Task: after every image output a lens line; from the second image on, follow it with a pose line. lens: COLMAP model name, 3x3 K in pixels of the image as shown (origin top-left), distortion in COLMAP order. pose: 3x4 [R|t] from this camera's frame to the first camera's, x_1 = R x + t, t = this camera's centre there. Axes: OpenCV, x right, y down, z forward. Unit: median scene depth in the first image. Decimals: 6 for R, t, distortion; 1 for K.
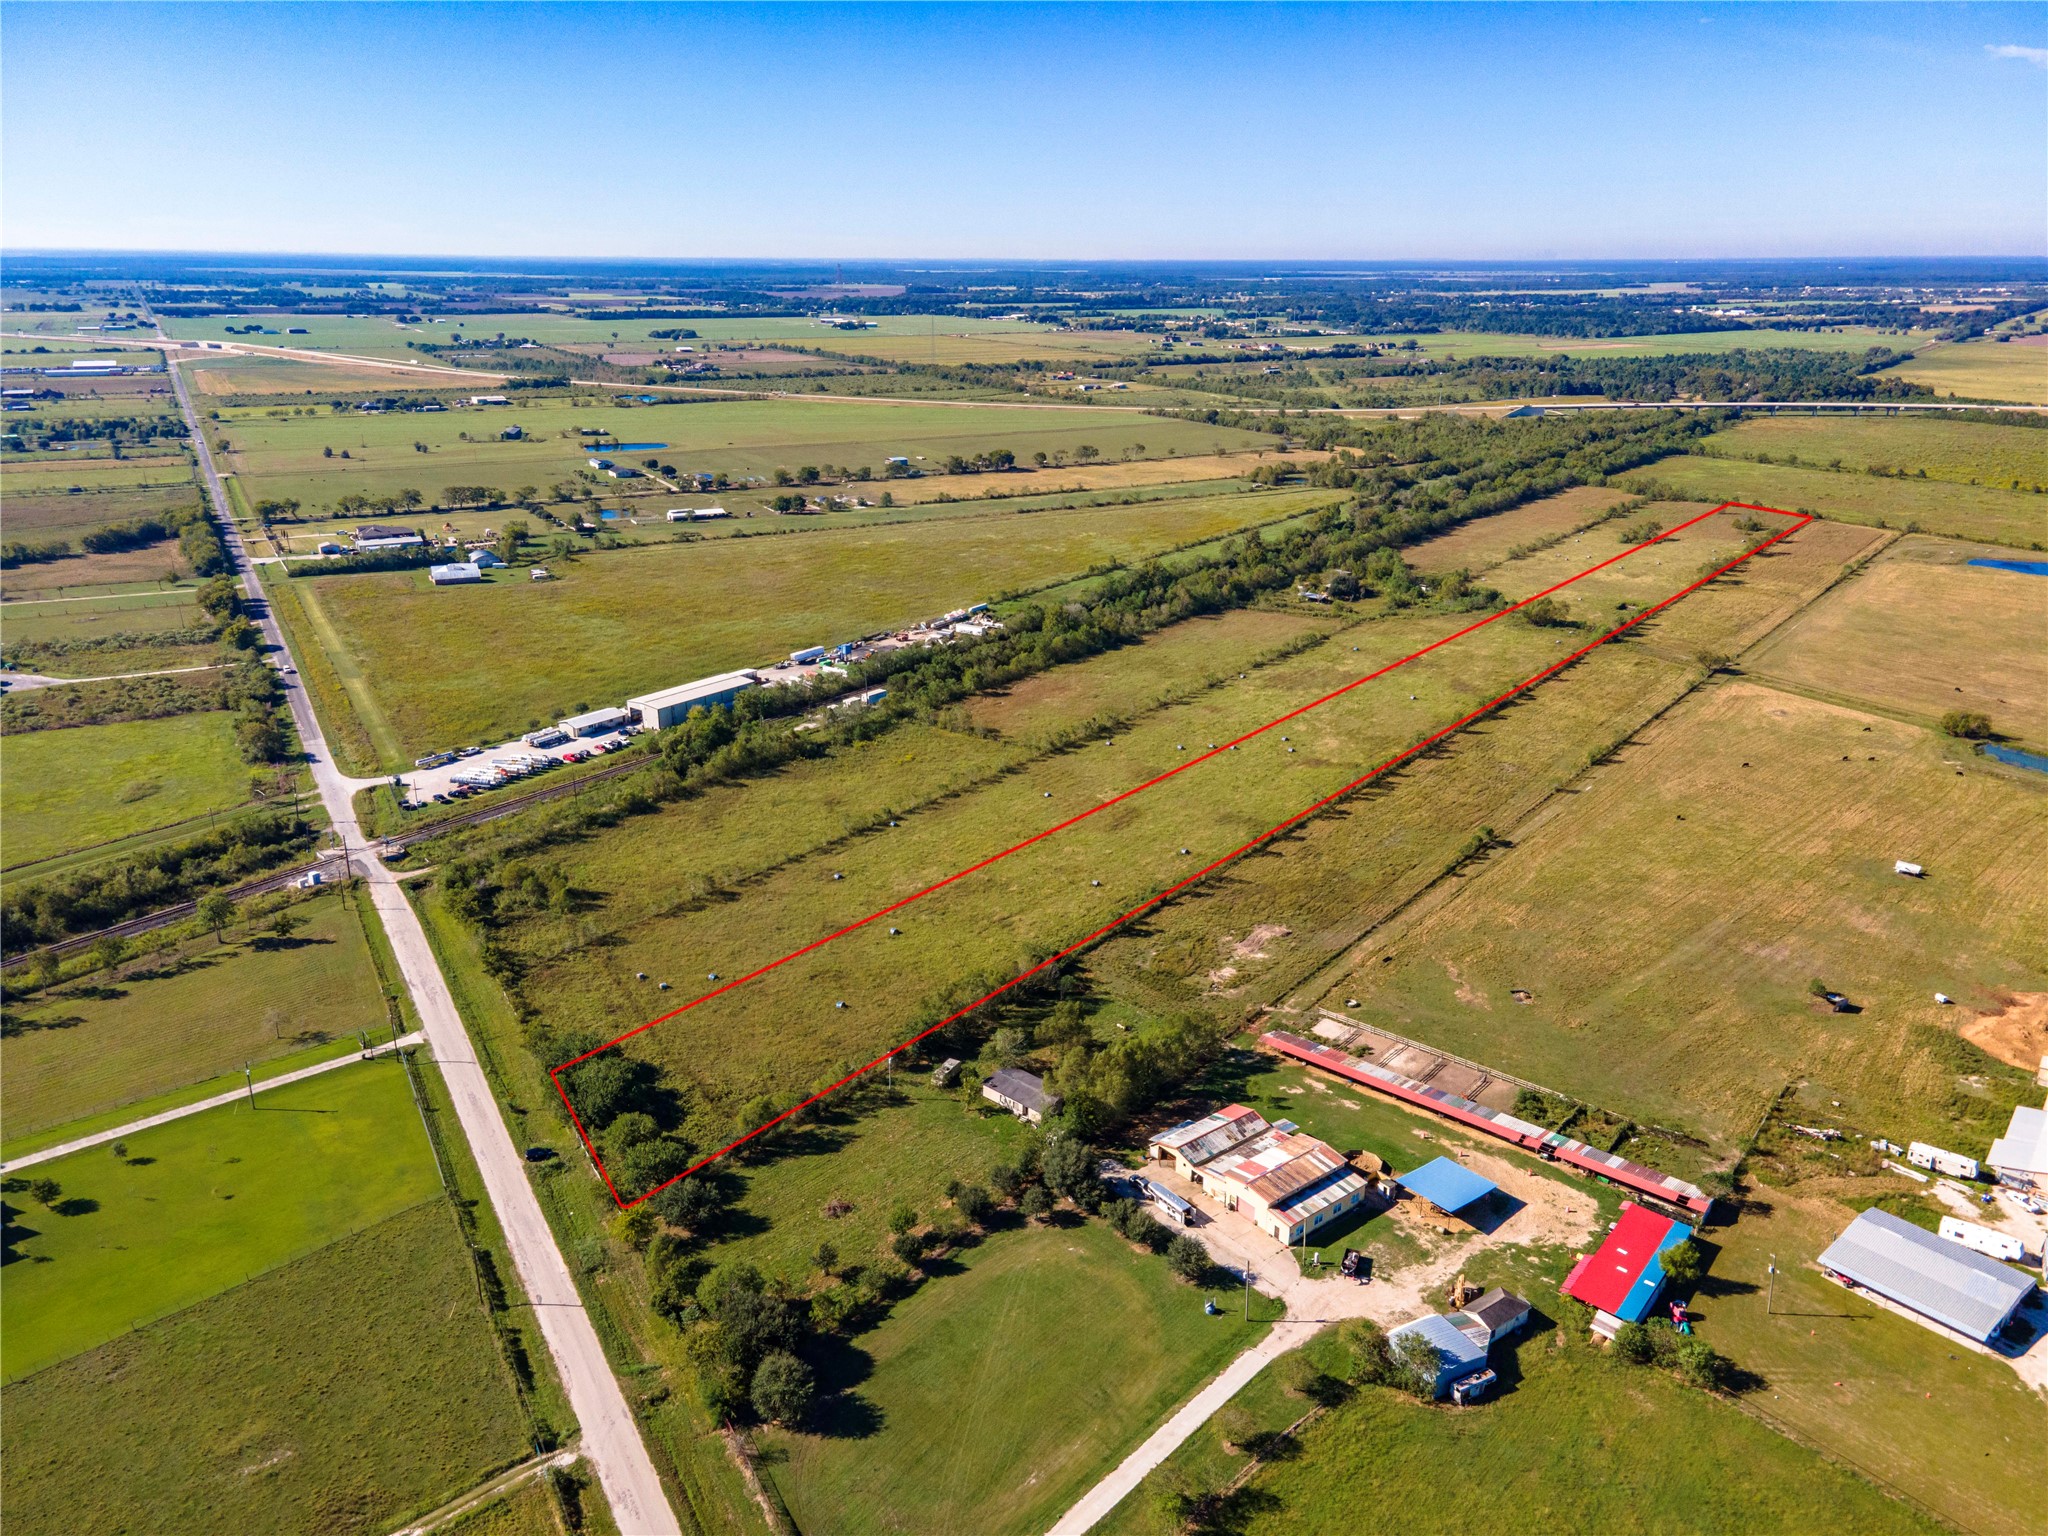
lens RADIAL K [[1507.5, 0, 1026.9], [0, 1507.5, 734.6], [0, 0, 1]] dist [0.013112, 0.067528]
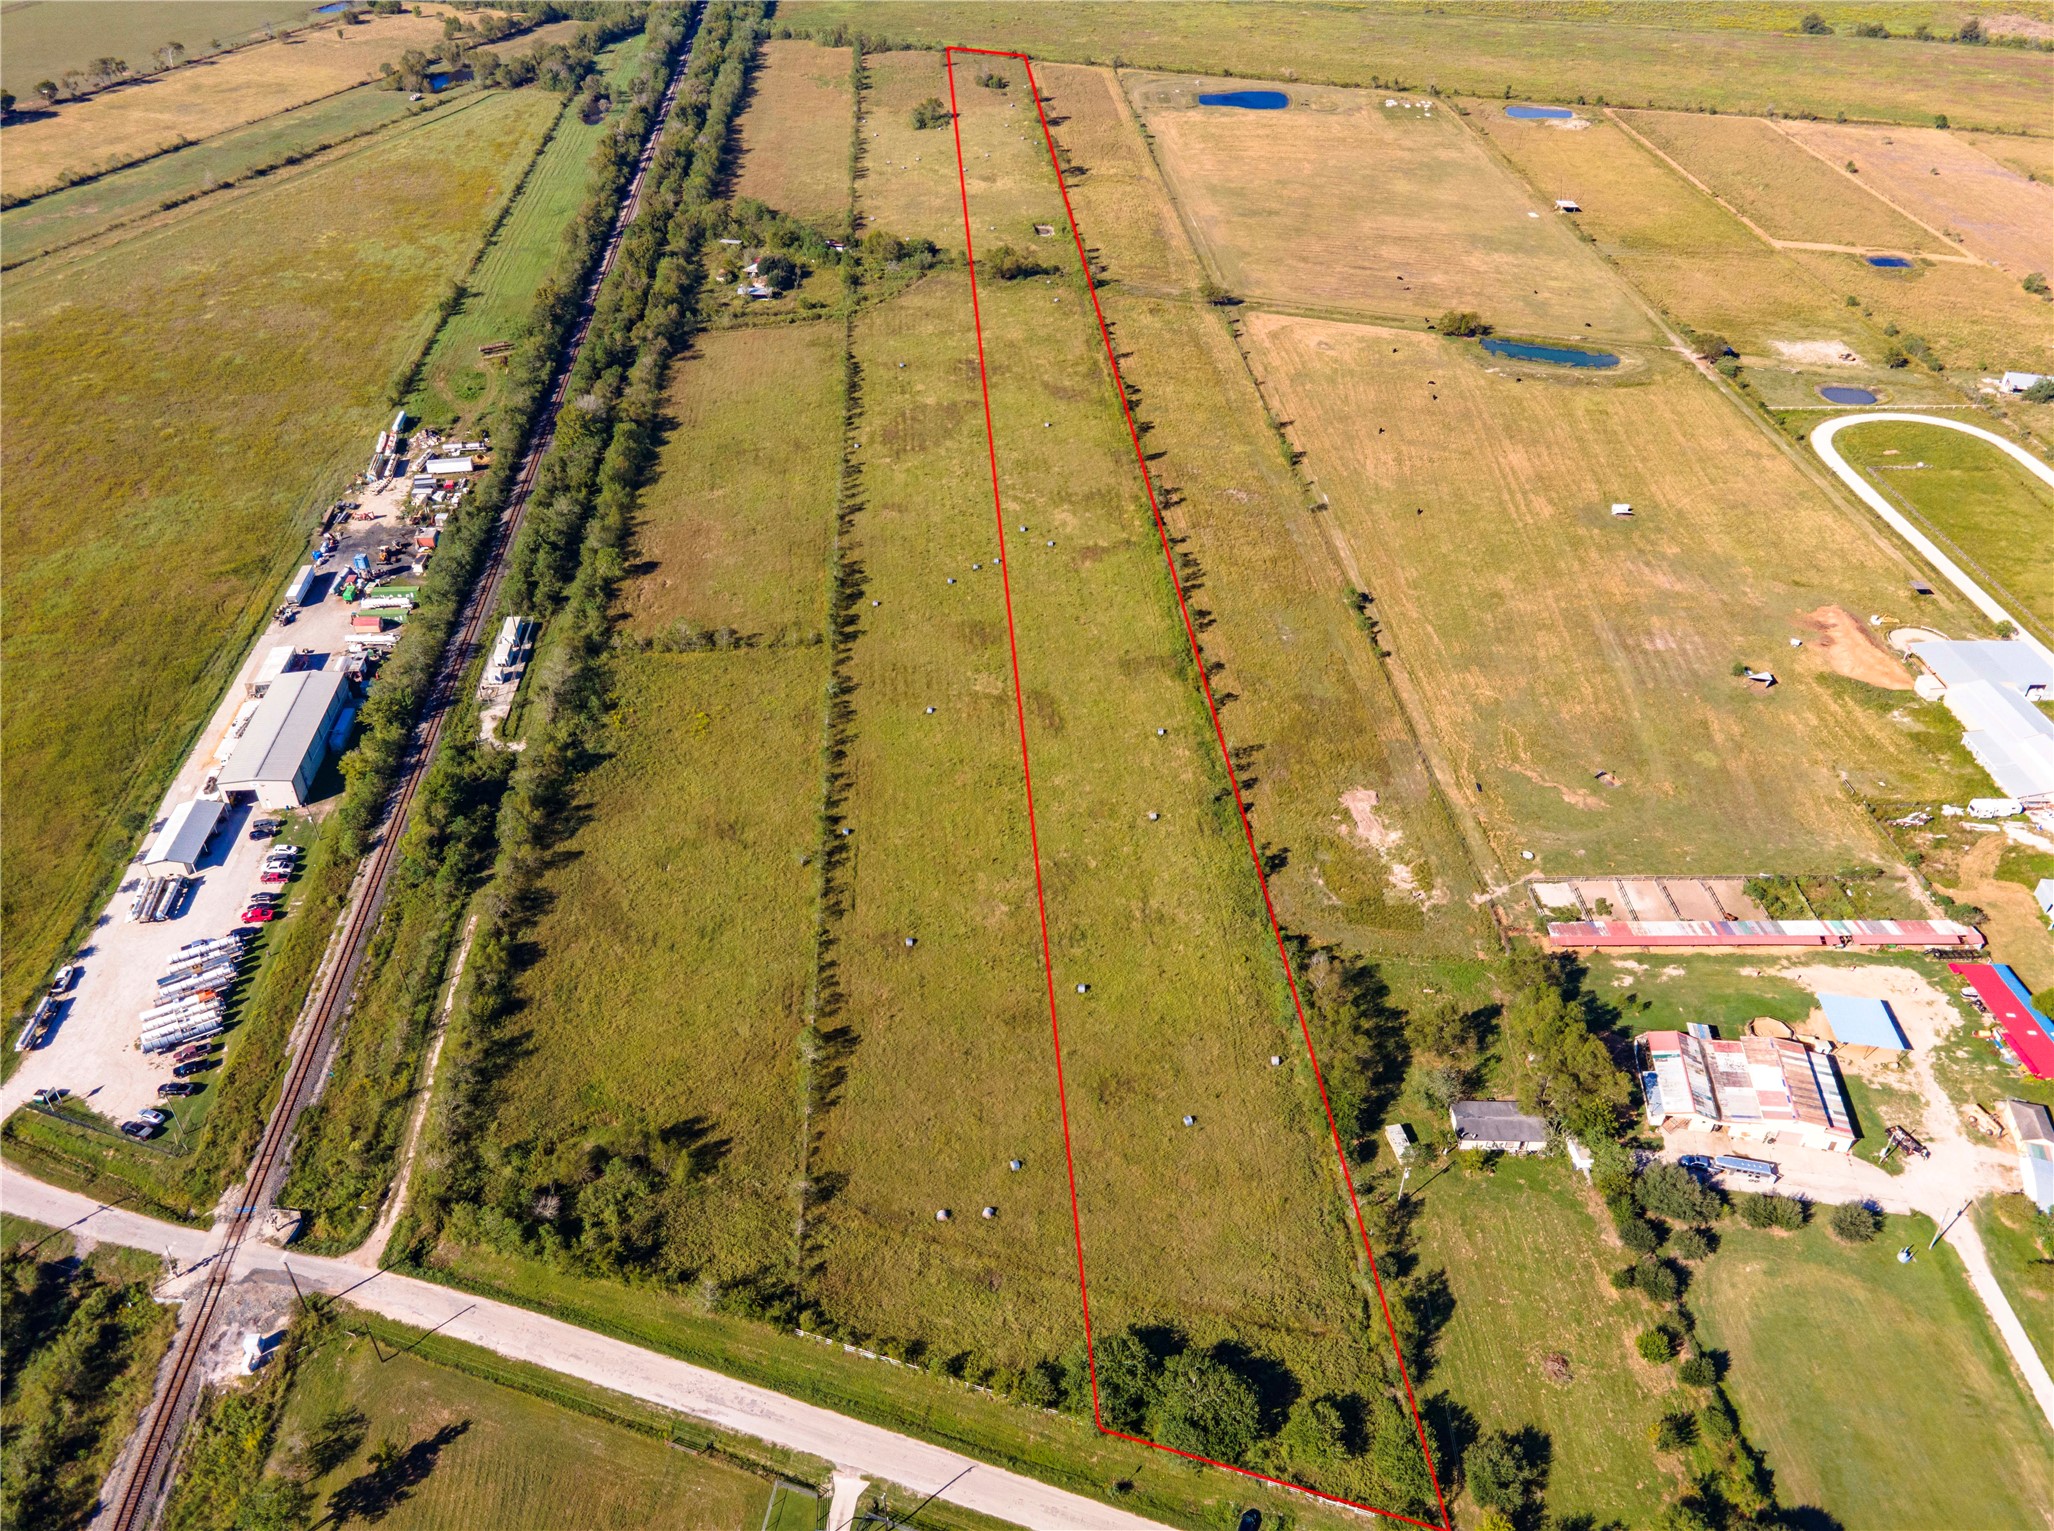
lens RADIAL K [[1563.4, 0, 1029.0], [0, 1563.4, 747.5], [0, 0, 1]] dist [0.008432, 0.071415]
pose [[0.745549, -0.390566, 0.540014, -0.135110], [0.197380, 0.903332, 0.380832, -0.083411], [-0.636552, -0.177341, 0.750568, 0.102792]]
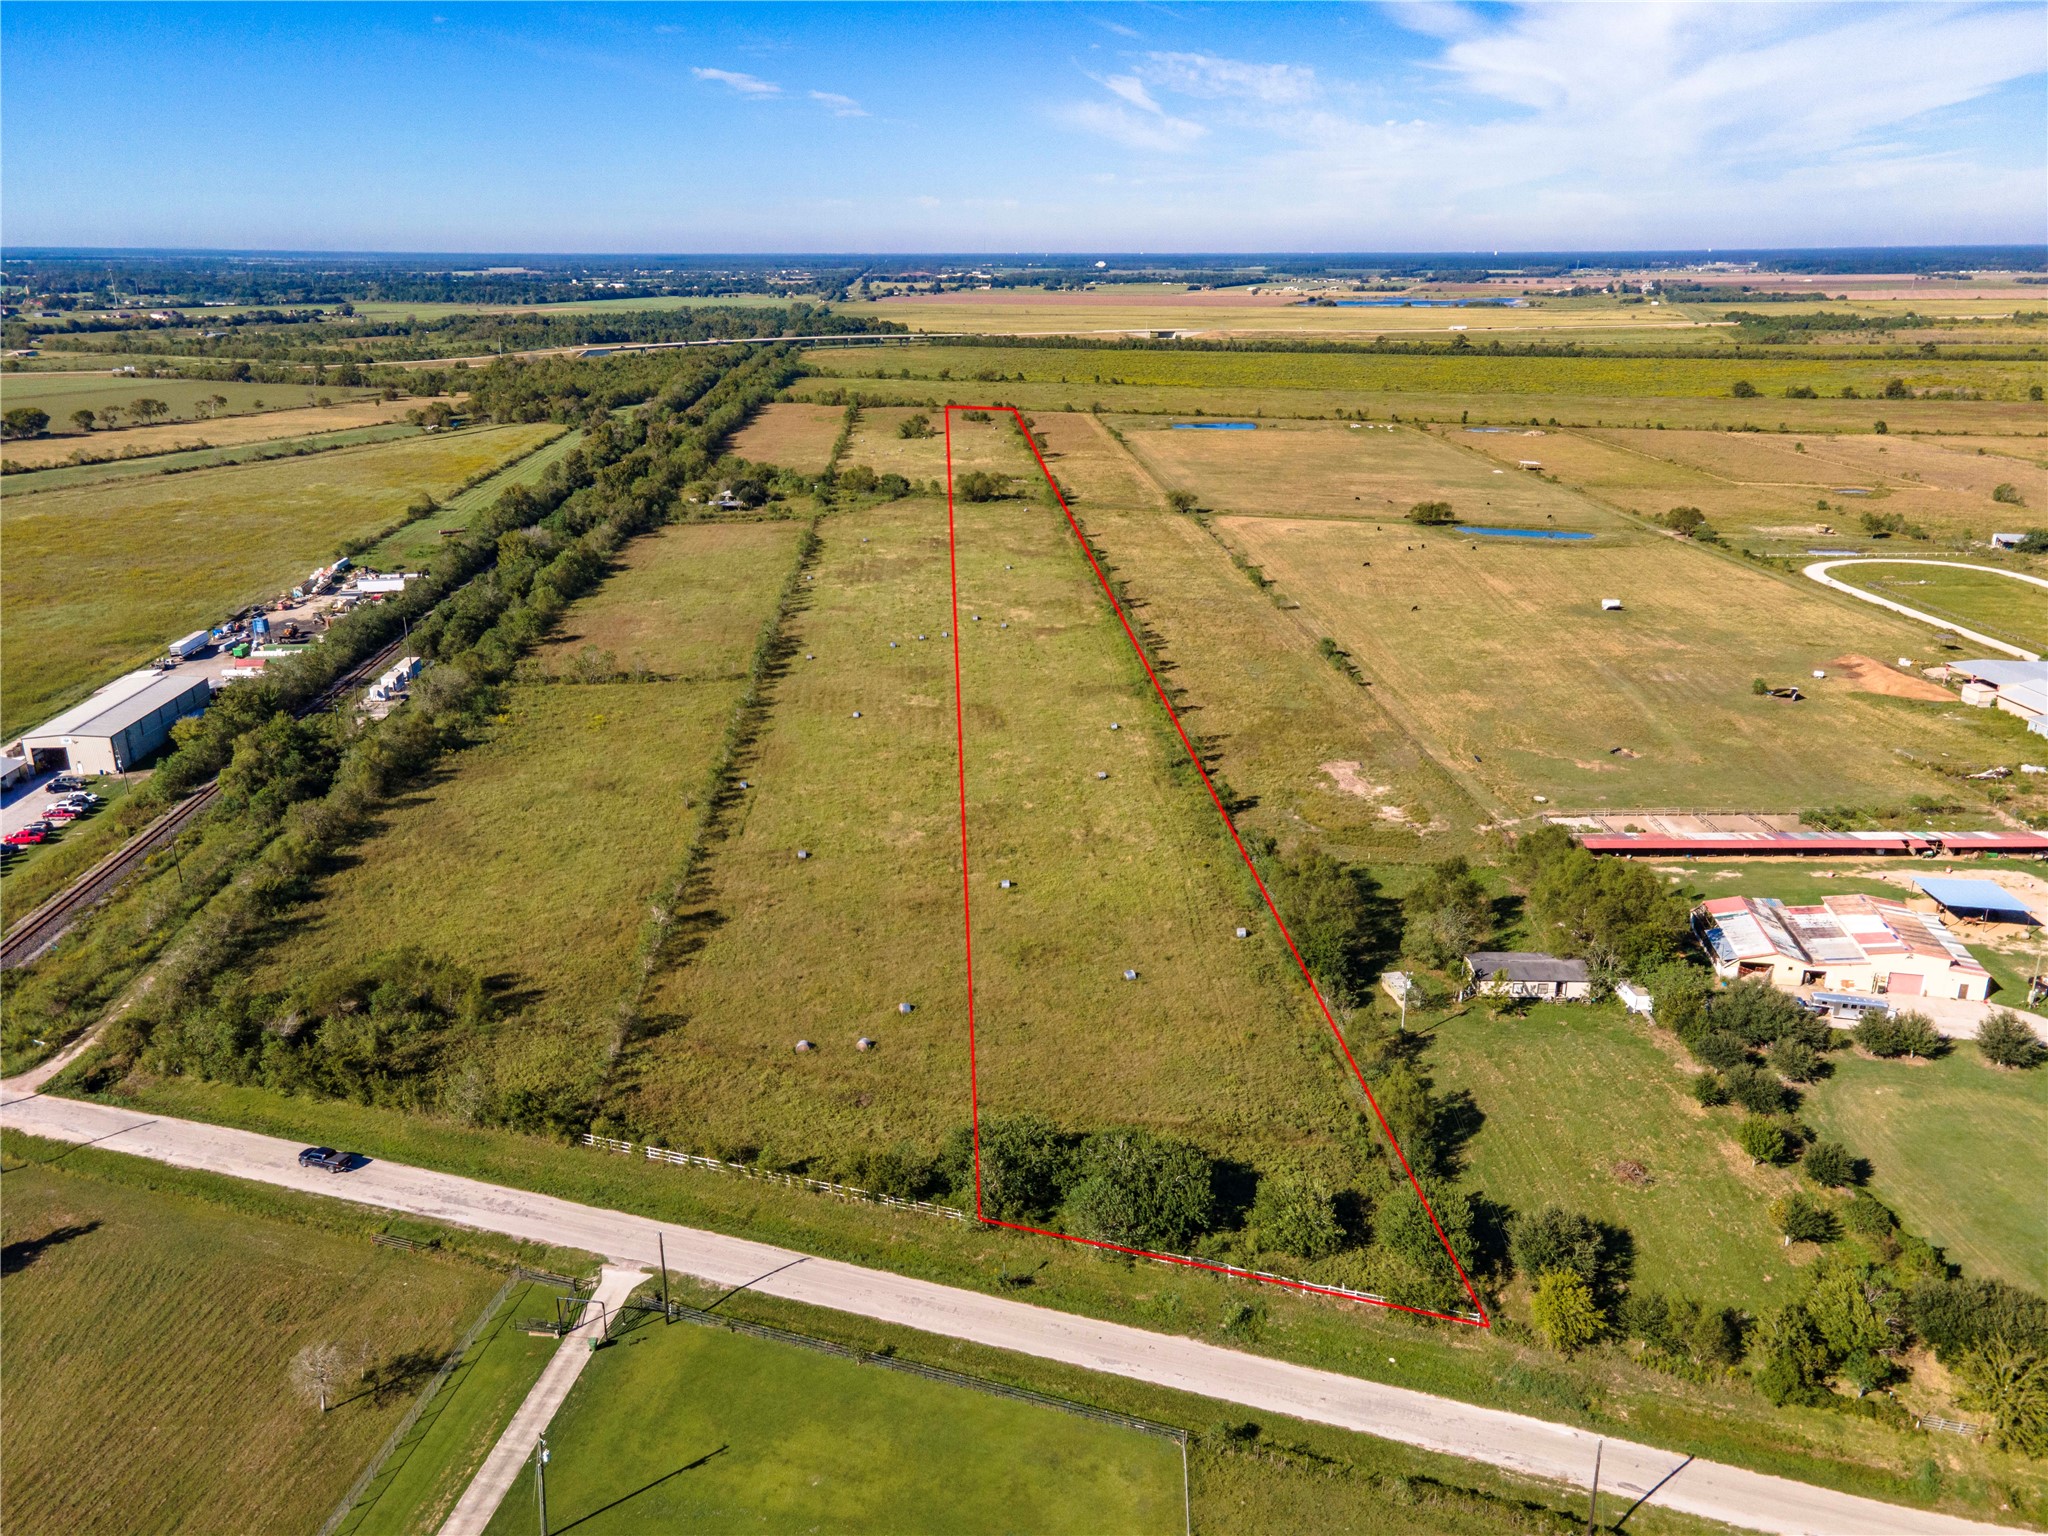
lens RADIAL K [[1558.8, 0, 1026.0], [0, 1558.8, 750.0], [0, 0, 1]] dist [0.008432, 0.071415]
pose [[0.750417, -0.206533, 0.627868, -0.131879], [0.204762, 0.975836, 0.076267, 0.005129], [-0.628448, 0.071332, 0.774574, 0.115540]]
